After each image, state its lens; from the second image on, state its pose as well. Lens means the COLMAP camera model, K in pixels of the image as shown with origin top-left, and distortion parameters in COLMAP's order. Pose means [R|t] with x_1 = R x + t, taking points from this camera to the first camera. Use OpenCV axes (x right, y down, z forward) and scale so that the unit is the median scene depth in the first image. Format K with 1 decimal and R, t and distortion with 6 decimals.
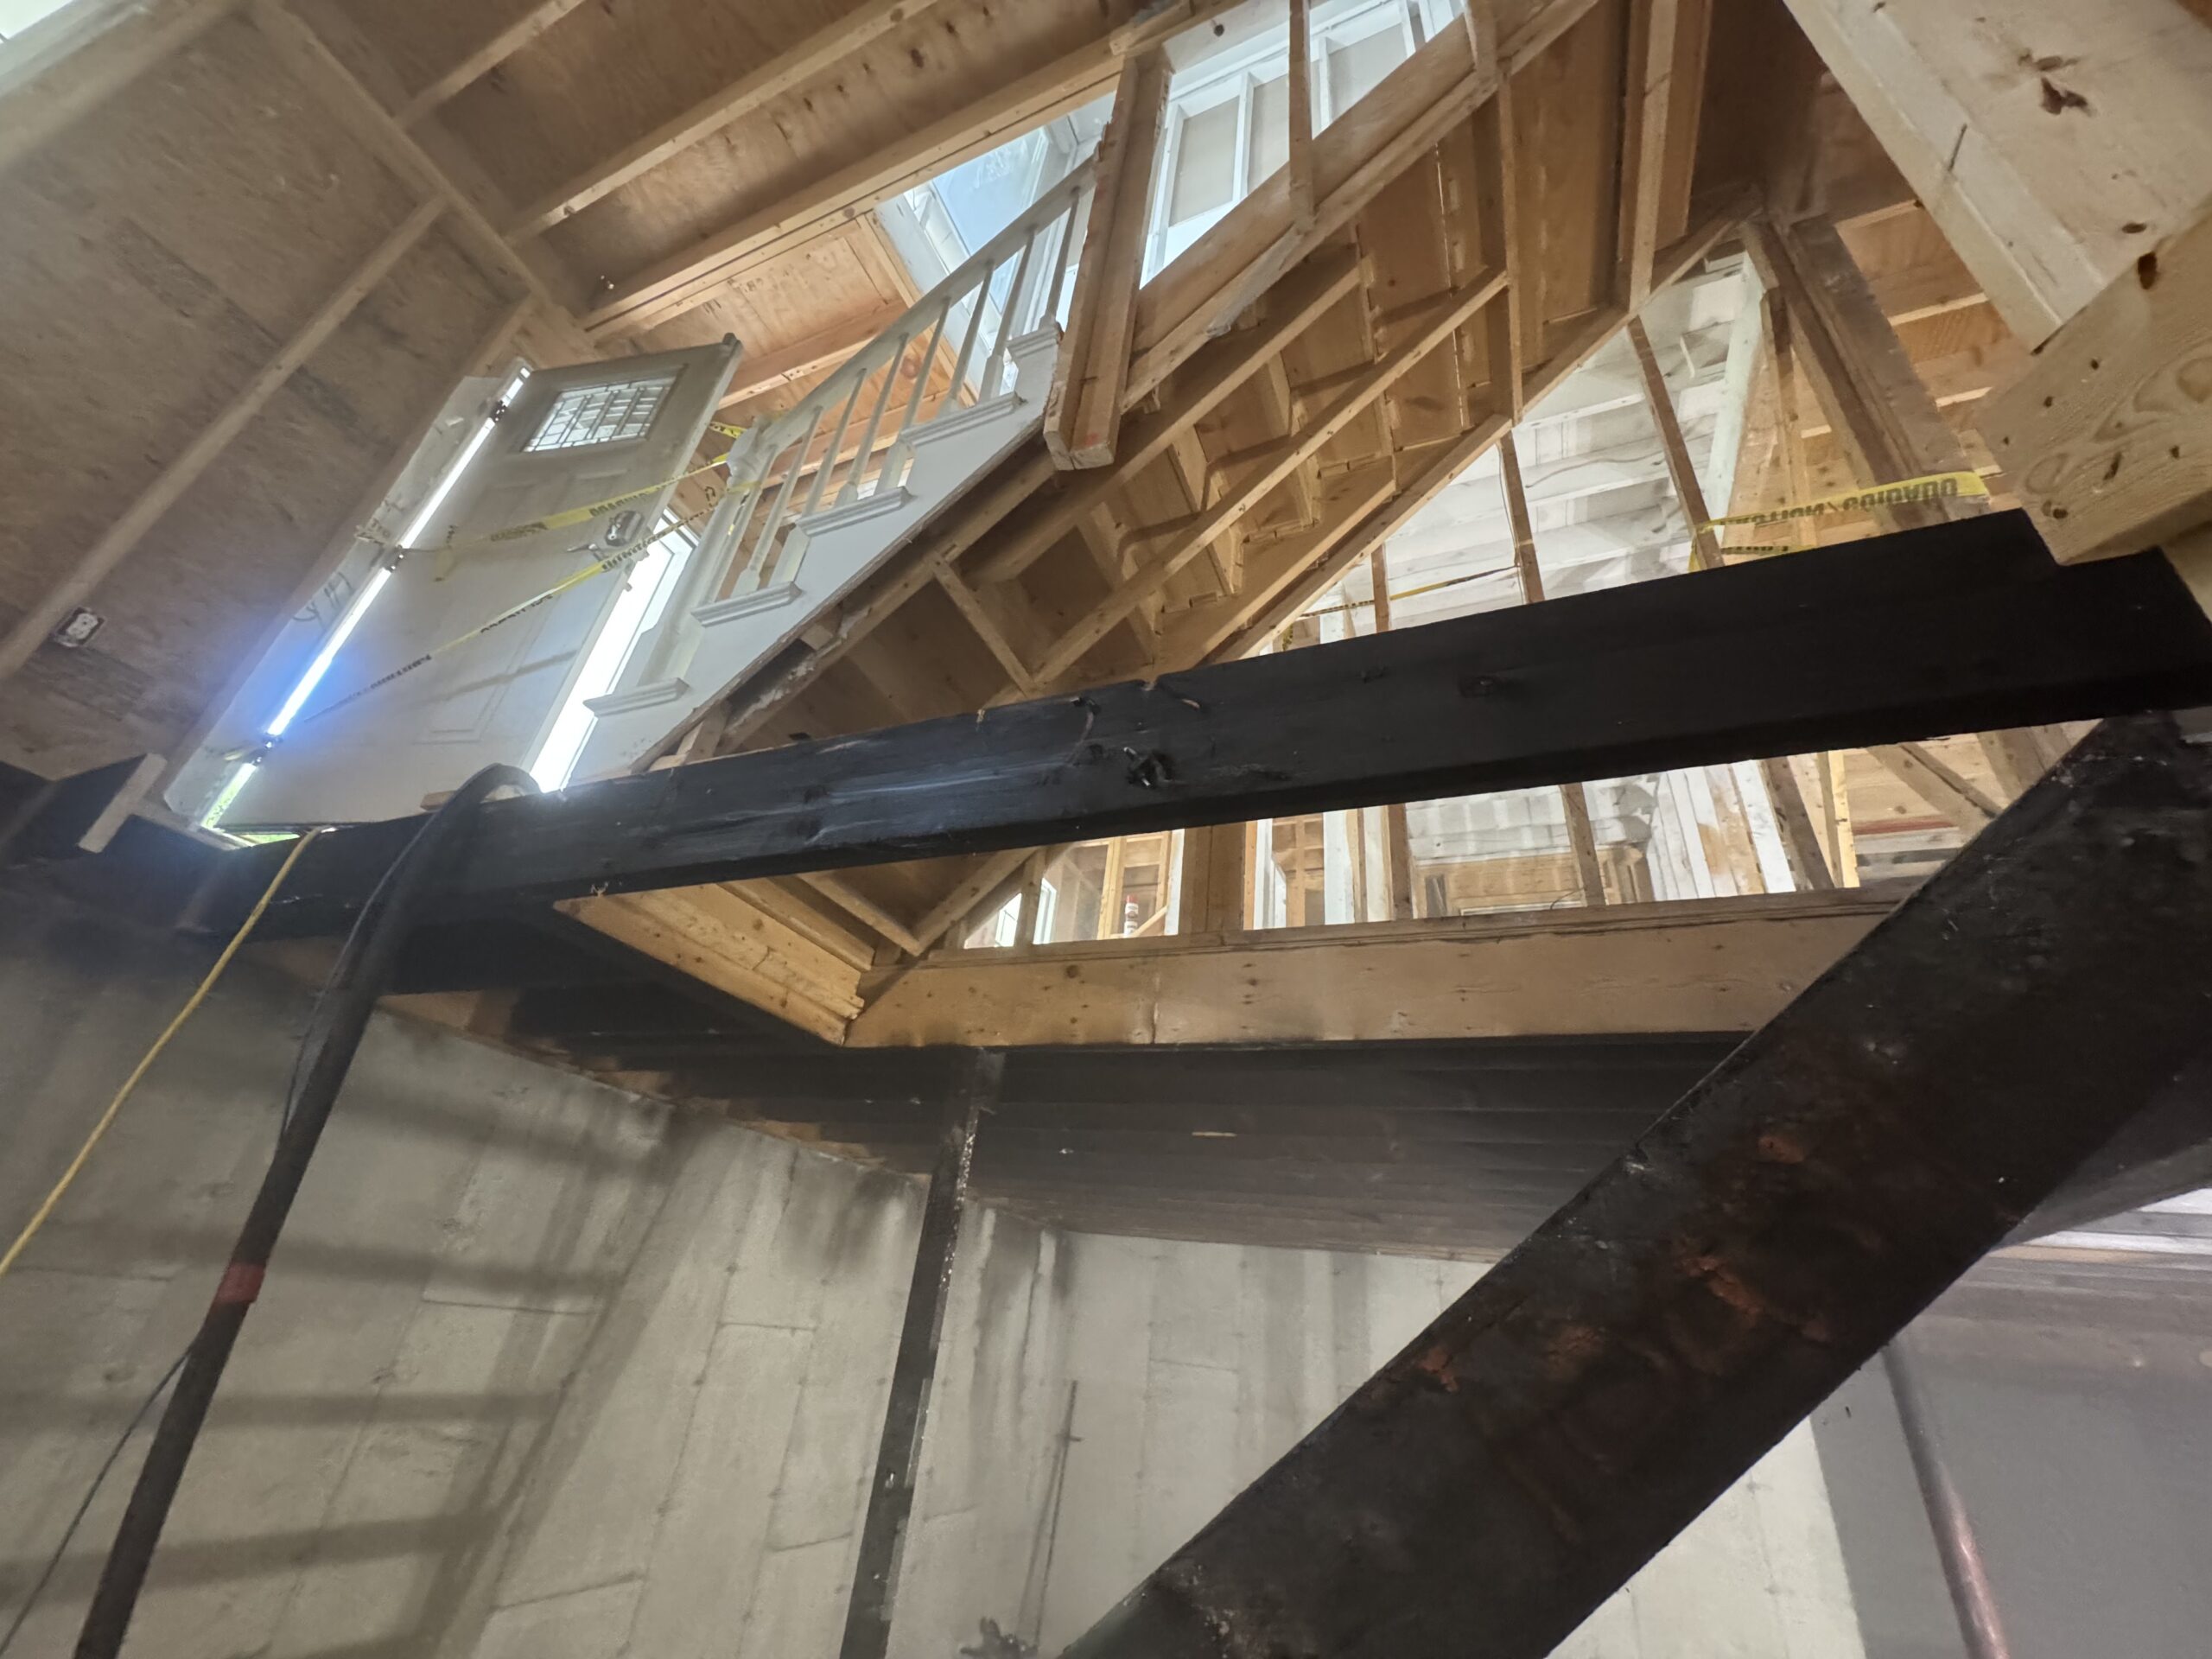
lens RADIAL K [[895.1, 0, 1107.0], [0, 895.1, 821.6], [0, 0, 1]] dist [-0.019312, 0.000087]
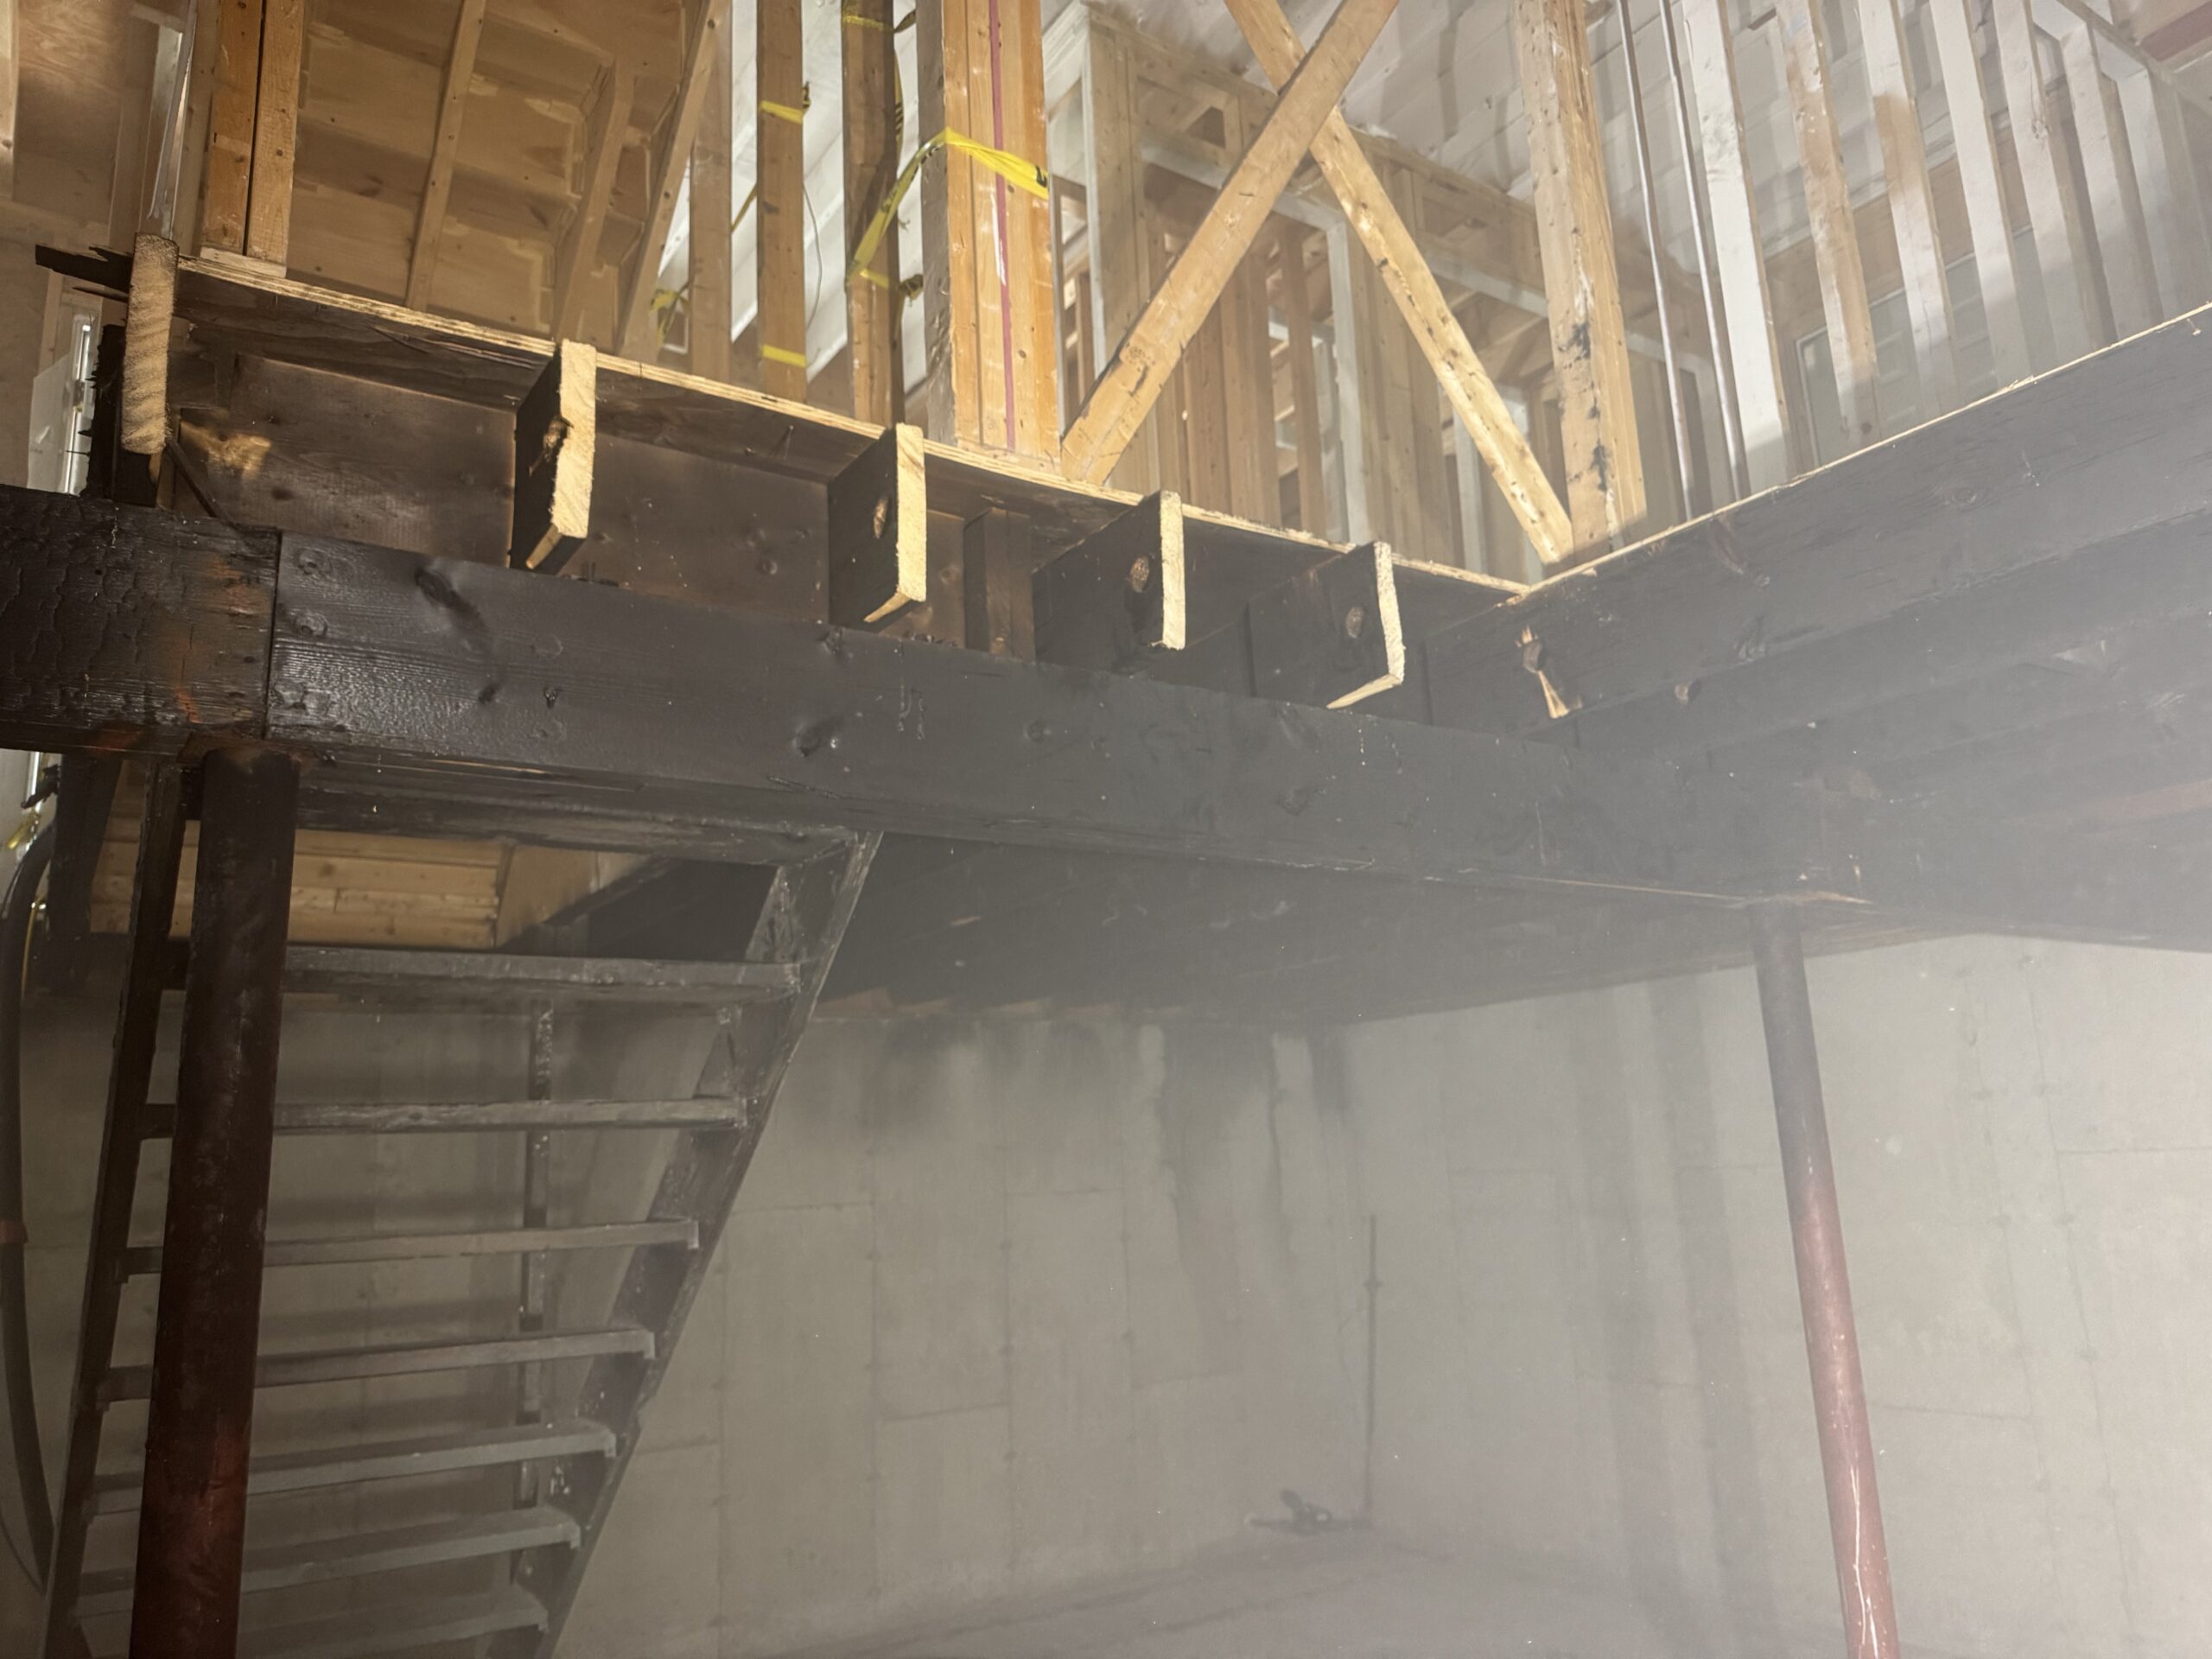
lens RADIAL K [[1607.8, 0, 1102.9], [0, 1607.8, 840.3], [0, 0, 1]] dist [0.000971, -0.010886]
pose [[0.815686, -0.250348, -0.521518, 0.584094], [0.392569, 0.901706, 0.181149, 0.044559], [0.424906, -0.352493, 0.833789, -0.066917]]
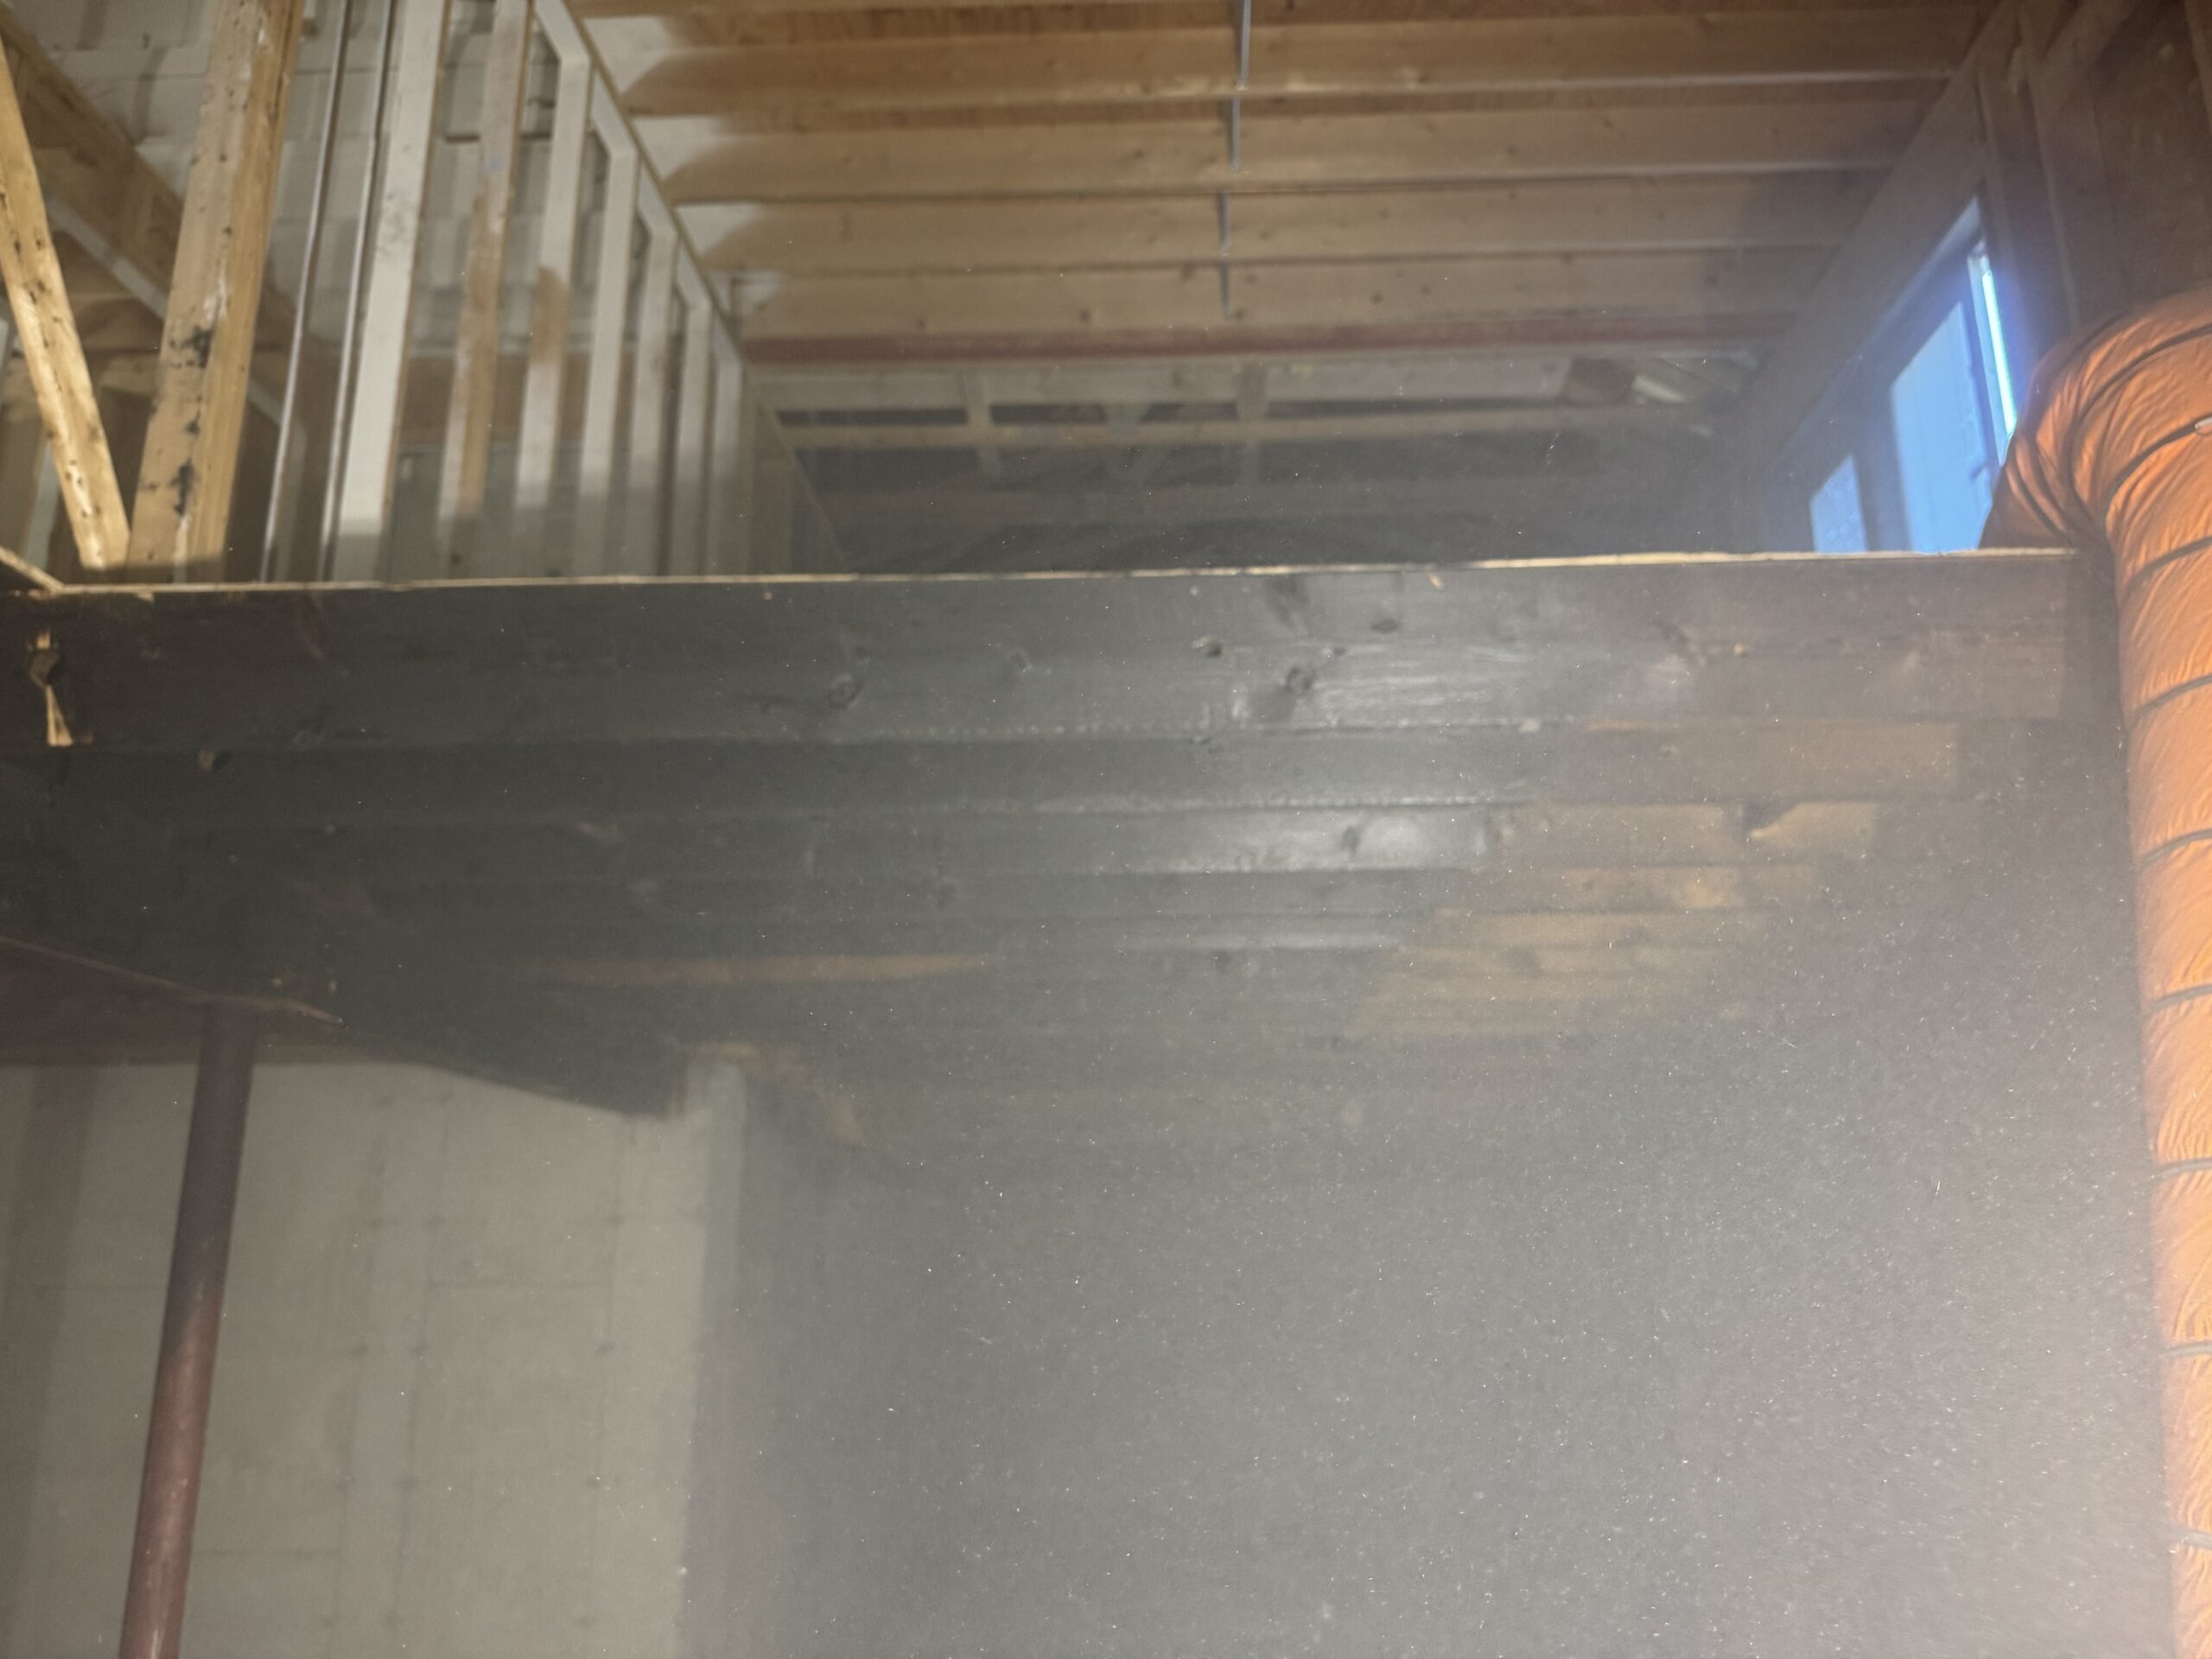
lens RADIAL K [[1607.8, 0, 1102.9], [0, 1607.8, 840.3], [0, 0, 1]] dist [0.000971, -0.010886]
pose [[0.934335, -0.013476, 0.356141, 0.539258], [-0.088381, 0.959309, 0.268168, 0.042554], [-0.345263, -0.282035, 0.895125, -0.047322]]
